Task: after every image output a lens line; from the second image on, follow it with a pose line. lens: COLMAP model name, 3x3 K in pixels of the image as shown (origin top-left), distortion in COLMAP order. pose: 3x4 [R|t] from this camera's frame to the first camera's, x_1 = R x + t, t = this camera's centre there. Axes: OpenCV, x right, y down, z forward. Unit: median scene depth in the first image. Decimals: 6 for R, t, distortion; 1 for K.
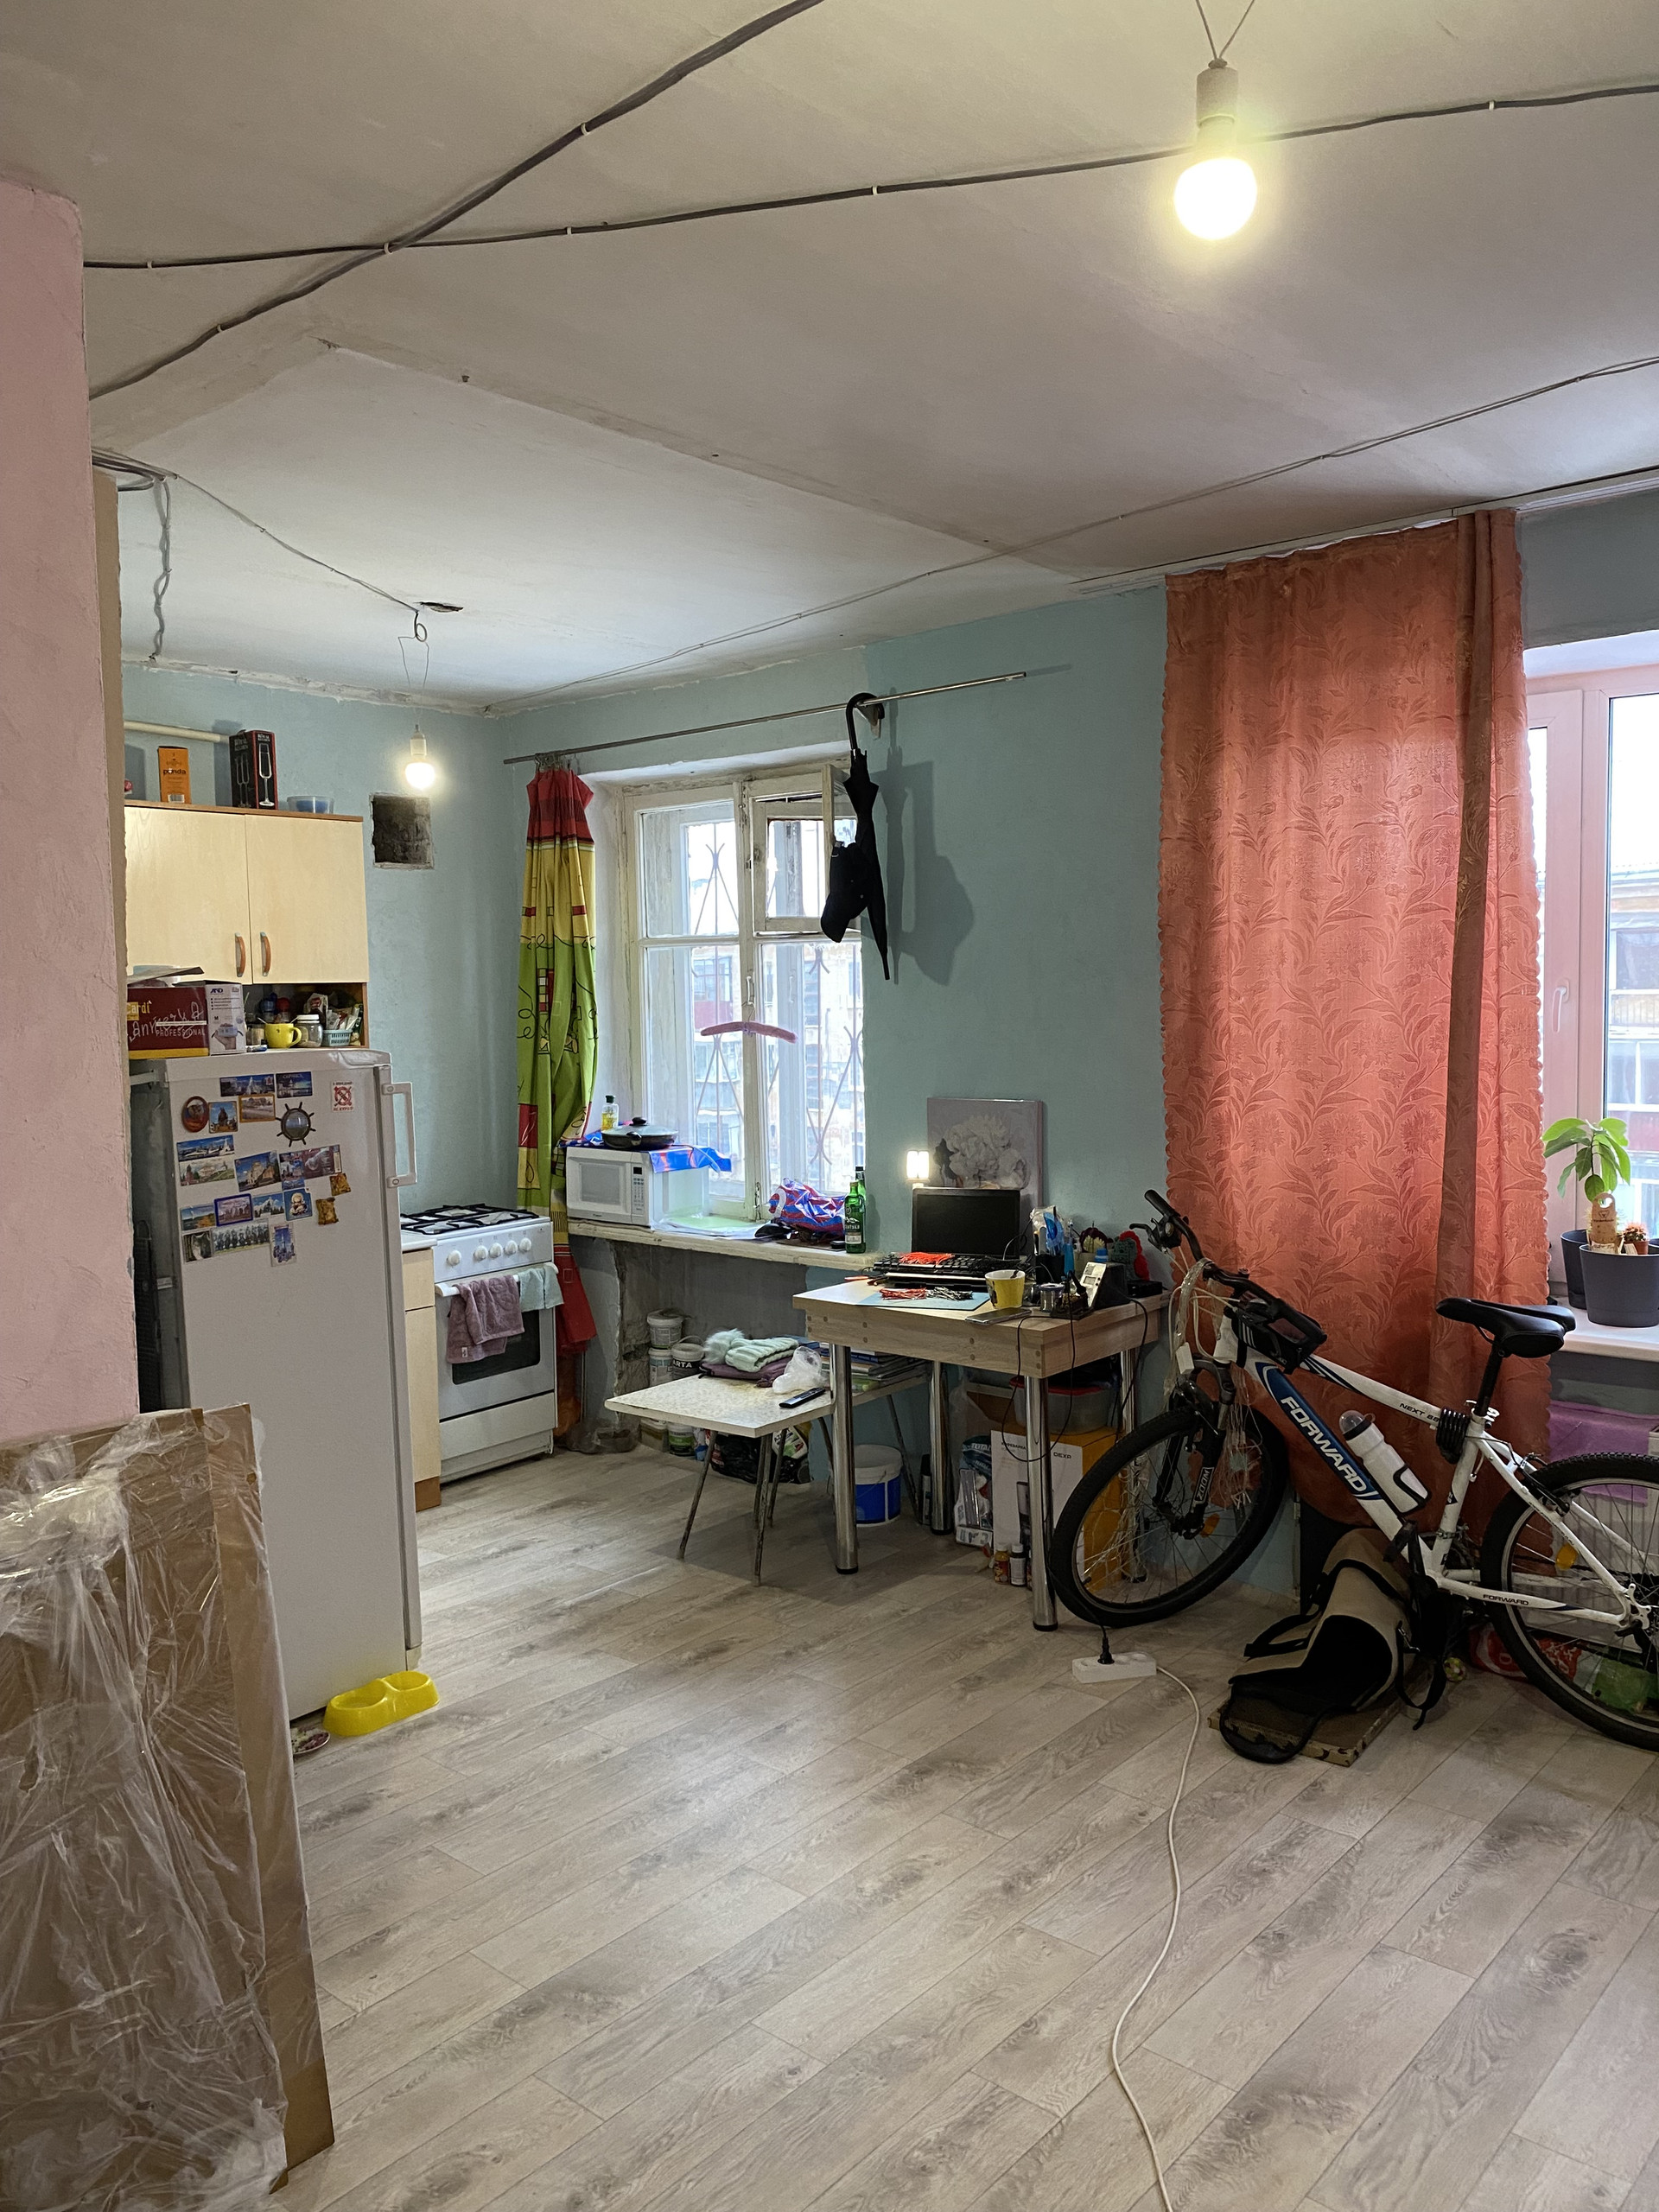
lens RADIAL K [[1699.1, 0, 844.6], [0, 1699.1, 1110.4], [0, 0, 1]] dist [-0.036330, 0.040524]
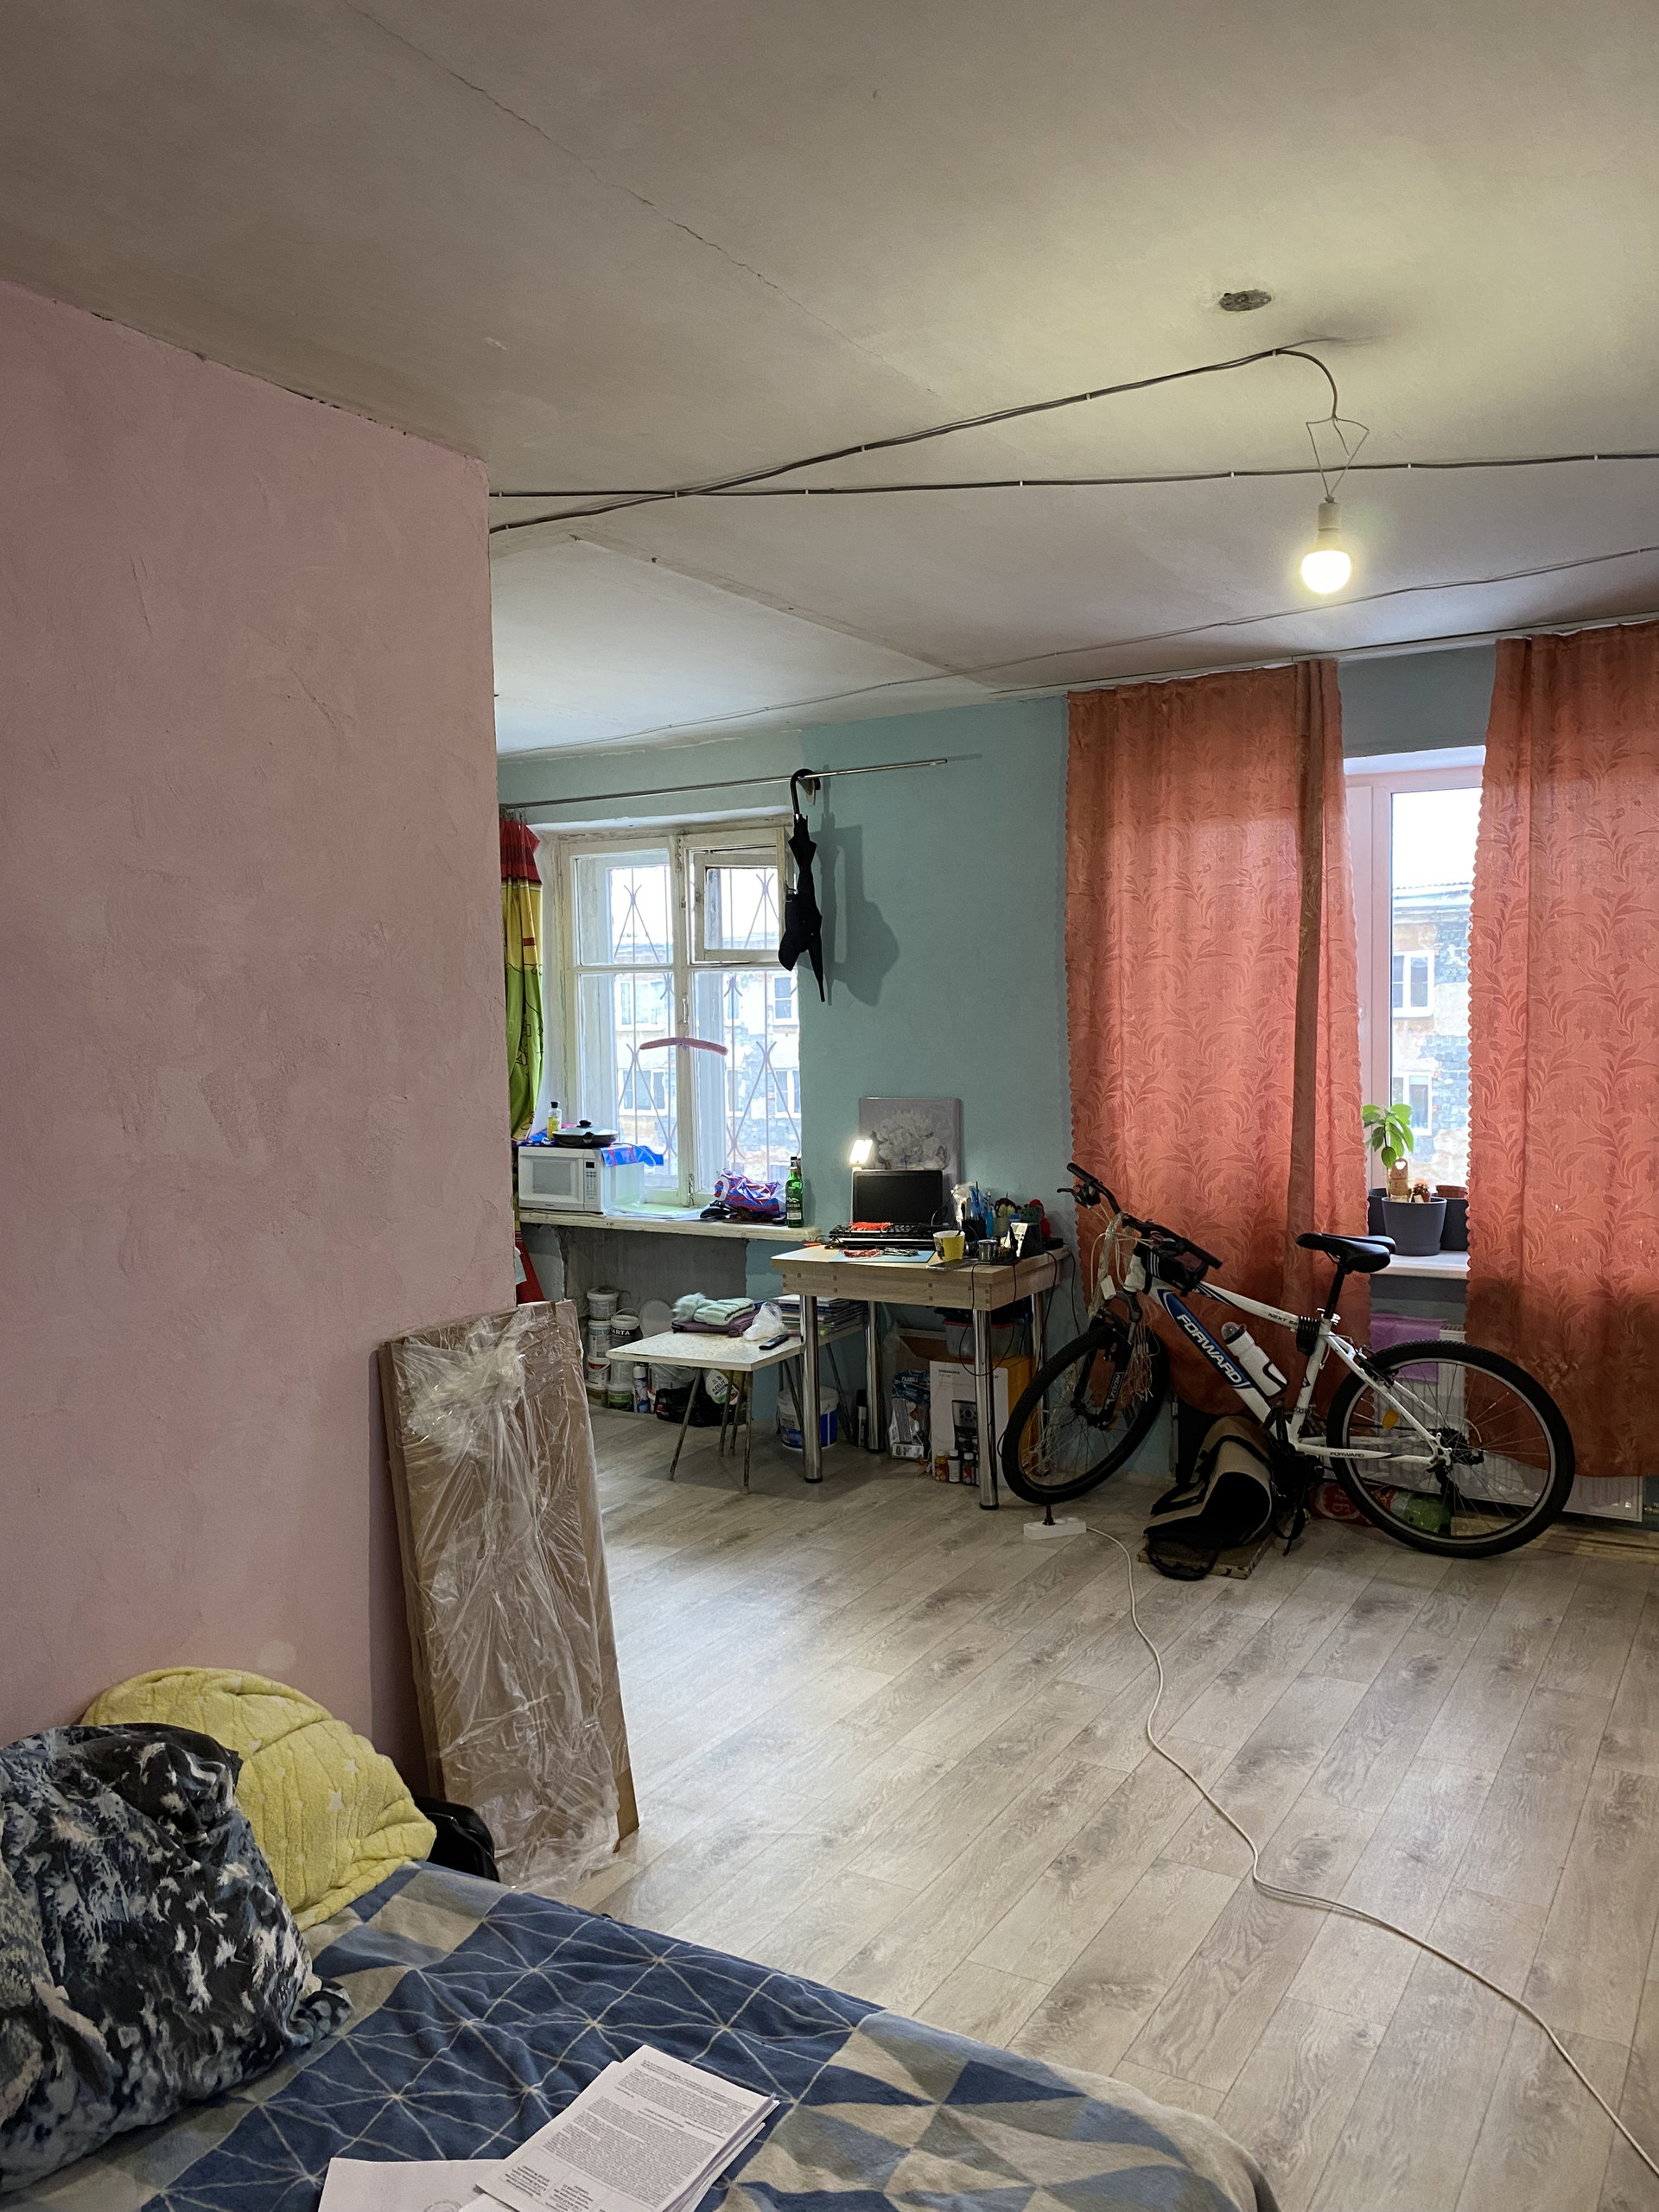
lens RADIAL K [[1696.3, 0, 823.6], [0, 1696.3, 1101.3], [0, 0, 1]] dist [0.005827, -0.014884]
pose [[0.985207, -0.009056, 0.171131, -0.242656], [0.012388, 0.999754, -0.018411, 0.022533], [-0.170923, 0.020258, 0.985076, -0.269508]]
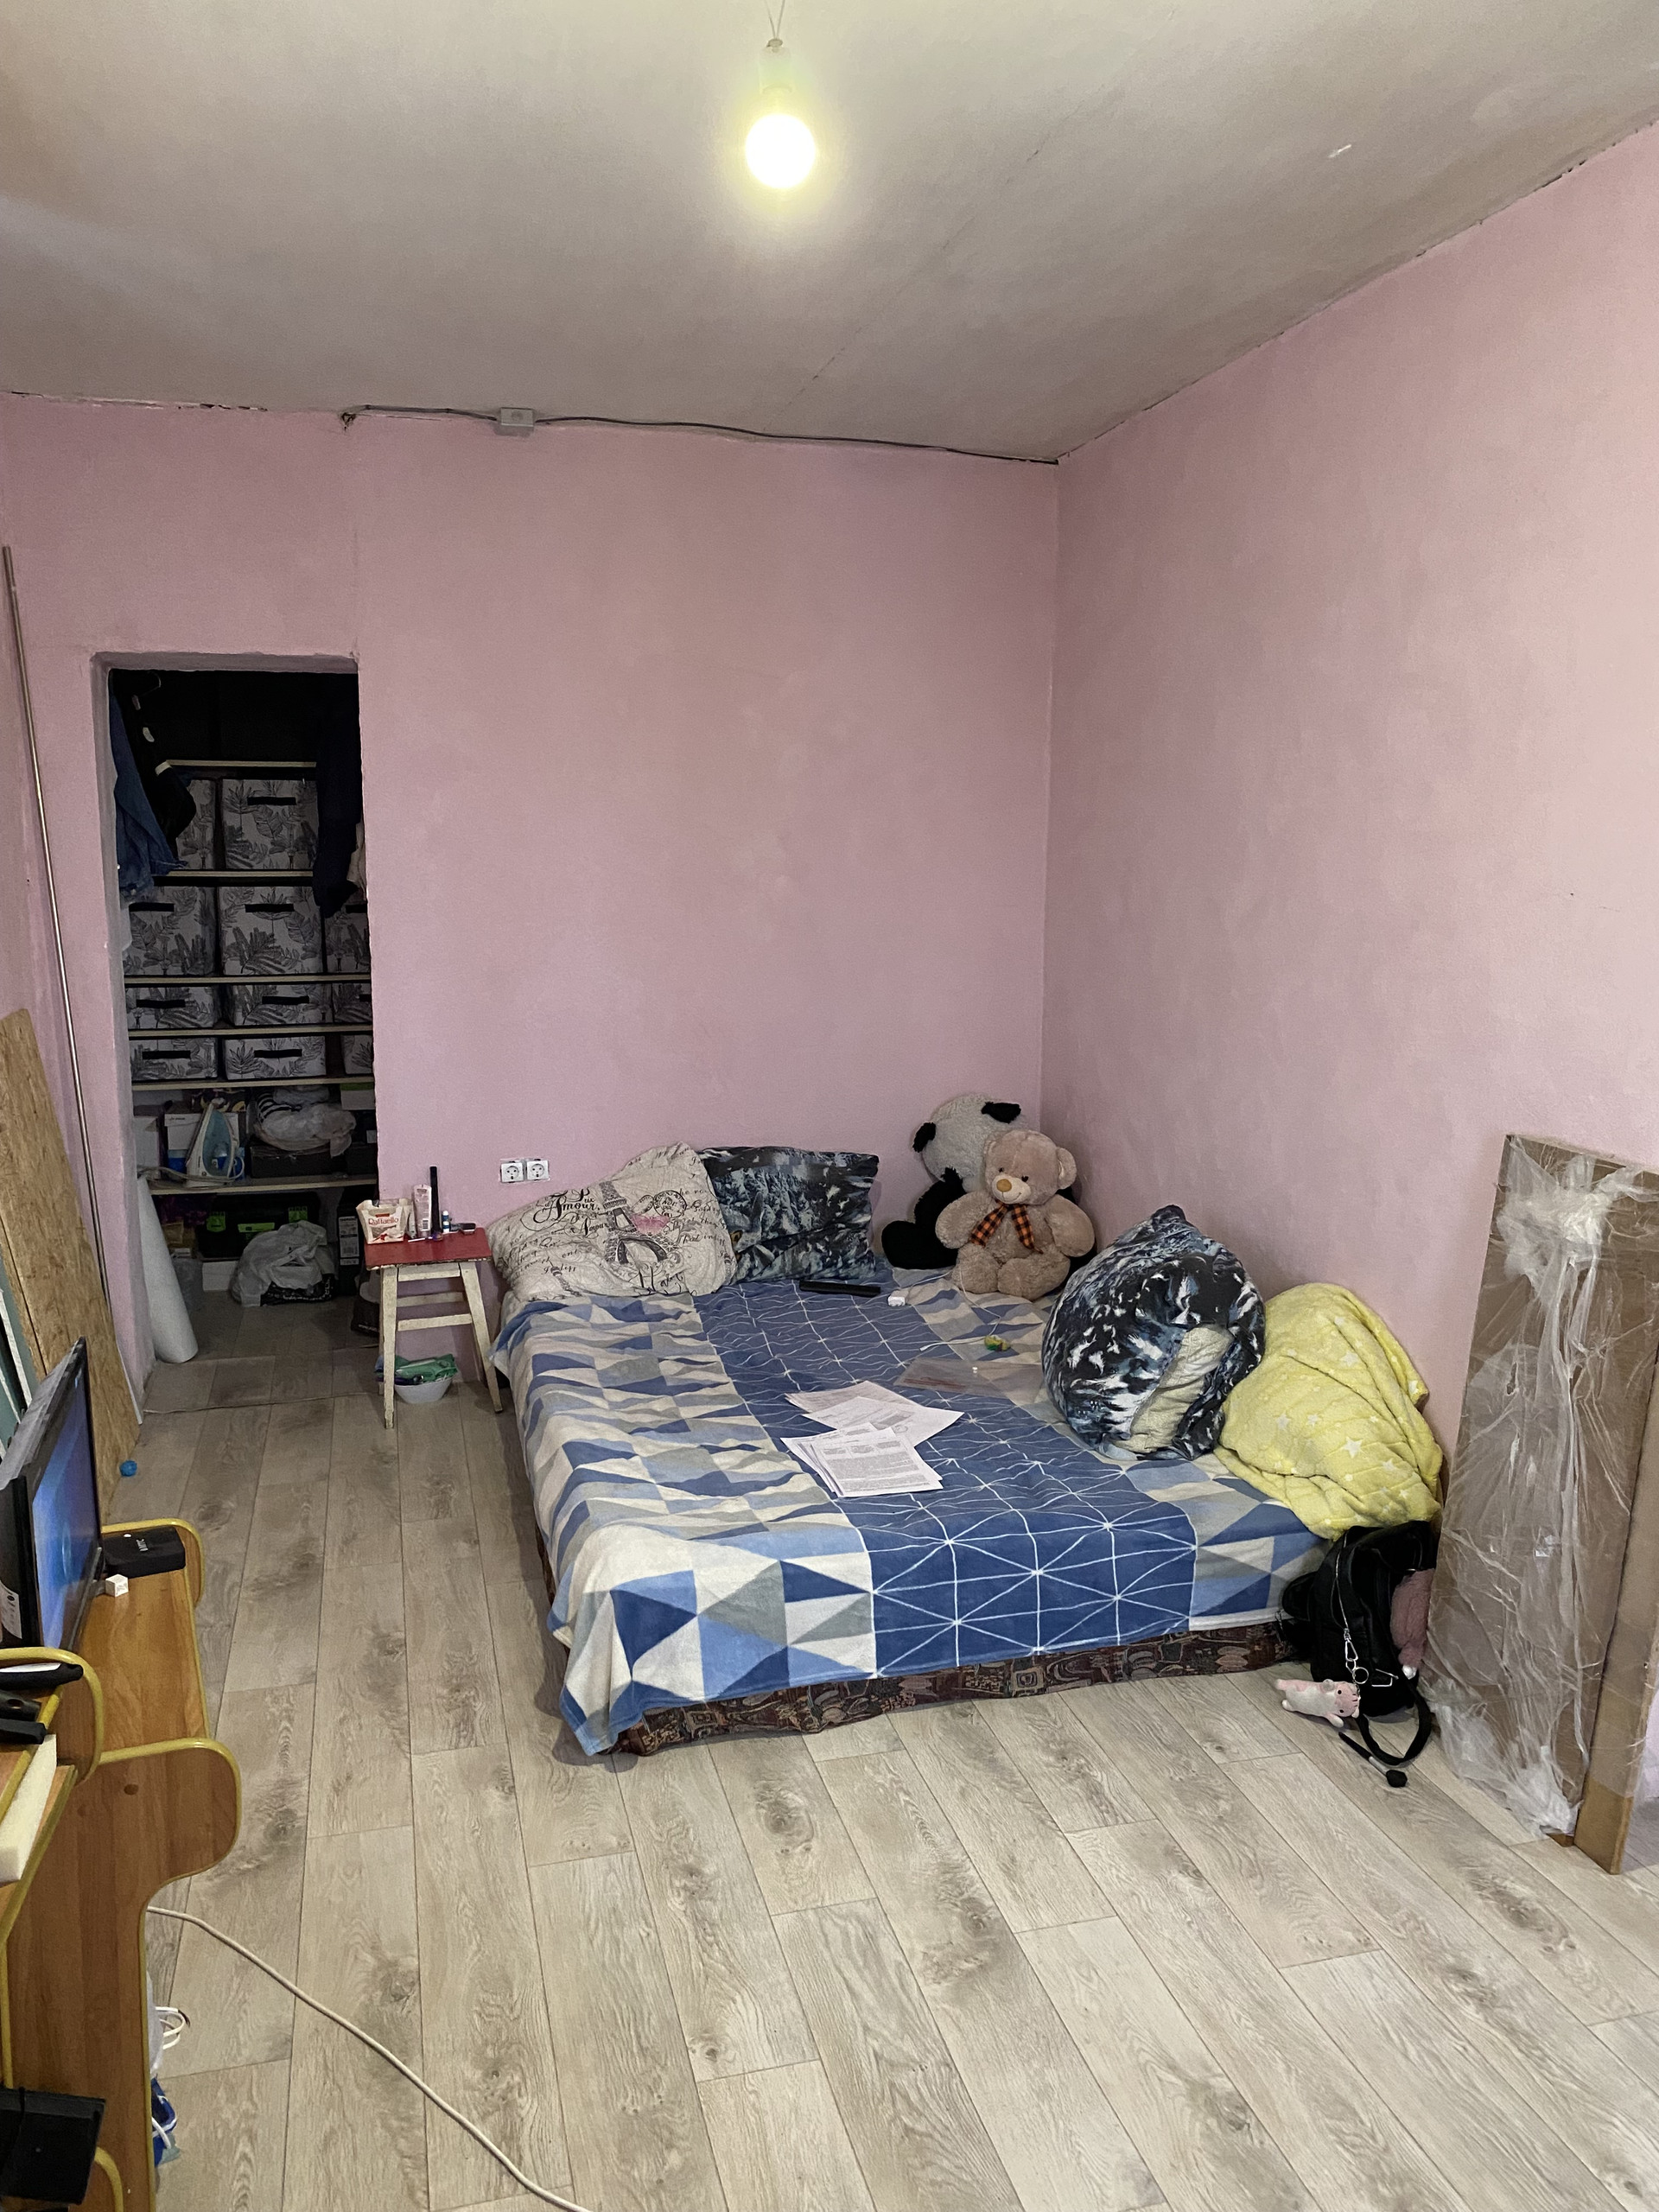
lens RADIAL K [[1677.3, 0, 823.0], [0, 1677.3, 1062.8], [0, 0, 1]] dist [0.004028, -0.001051]
pose [[-0.562758, 0.136373, -0.815295, 0.494427], [-0.045302, 0.979727, 0.195147, -0.053319], [0.825379, 0.146755, -0.545172, 0.685348]]
